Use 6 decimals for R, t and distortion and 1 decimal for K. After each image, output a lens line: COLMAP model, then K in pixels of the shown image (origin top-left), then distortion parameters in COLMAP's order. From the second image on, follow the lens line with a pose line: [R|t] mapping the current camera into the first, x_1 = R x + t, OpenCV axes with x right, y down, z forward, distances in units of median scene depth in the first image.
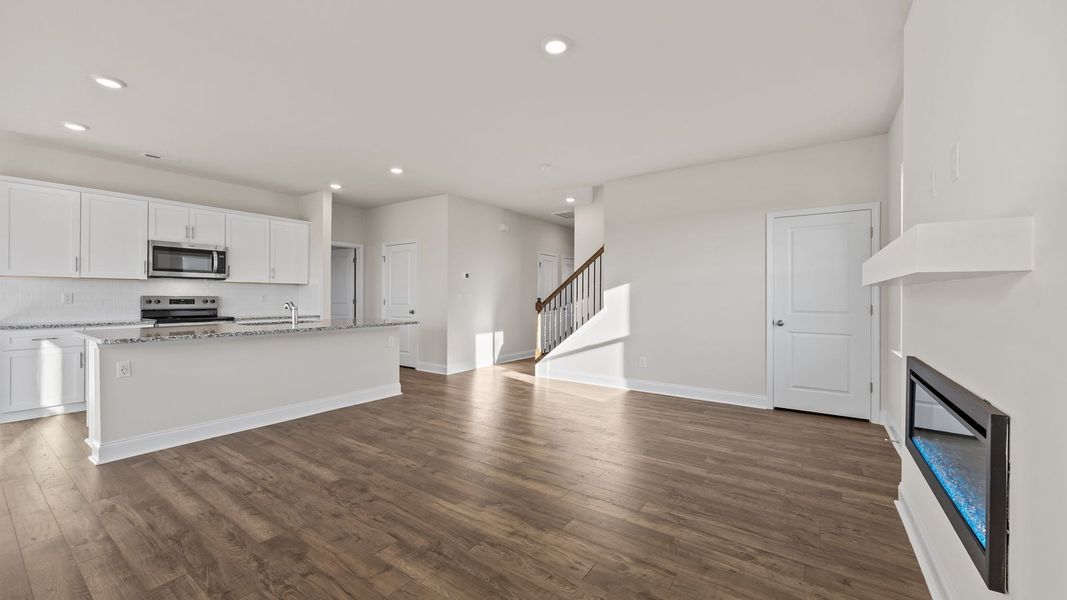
lens RADIAL K [[406.5, 0, 536.3], [0, 406.5, 299.8], [0, 0, 1]] dist [-0.001394, -0.000084]
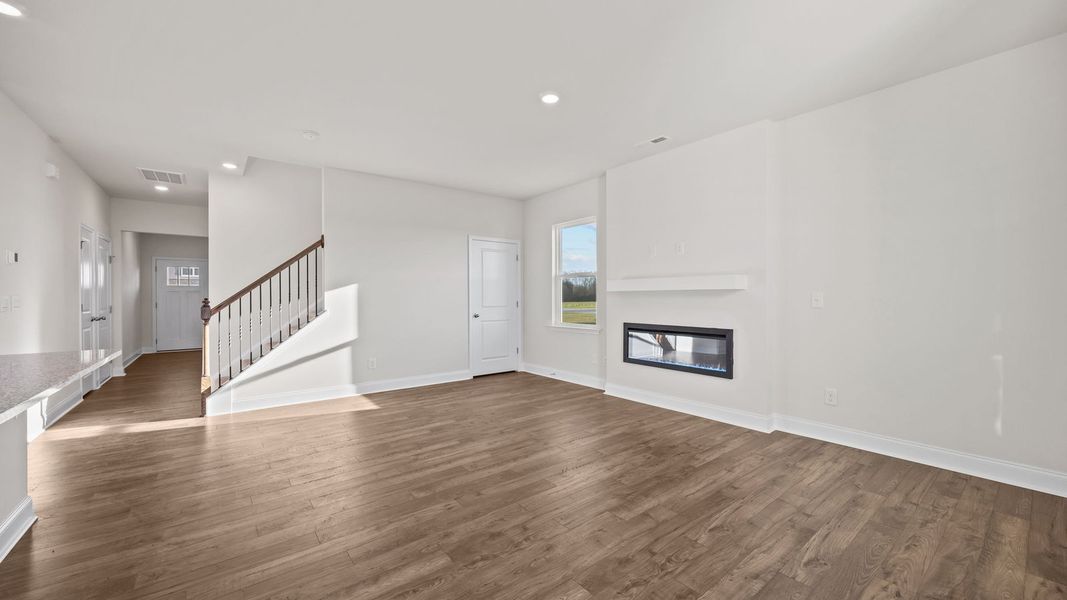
lens RADIAL K [[406.5, 0, 536.3], [0, 406.5, 299.8], [0, 0, 1]] dist [-0.001394, -0.000084]
pose [[0.294449, -0.011691, 0.955596, -1.074991], [0.014068, 0.999870, 0.007898, -0.008387], [-0.955564, 0.011117, 0.294575, 0.616868]]
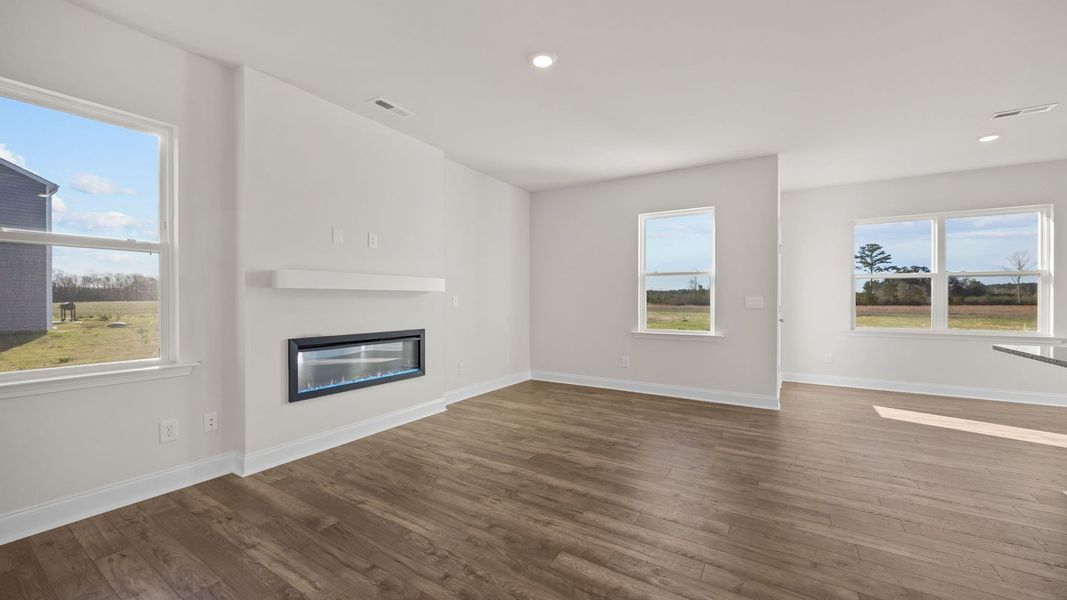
lens RADIAL K [[406.5, 0, 536.3], [0, 406.5, 299.8], [0, 0, 1]] dist [-0.001394, -0.000084]
pose [[-0.999016, -0.005726, -0.043979, 0.098639], [-0.006247, 0.999912, 0.011721, -0.014489], [0.043908, 0.011984, -0.998964, 1.892851]]
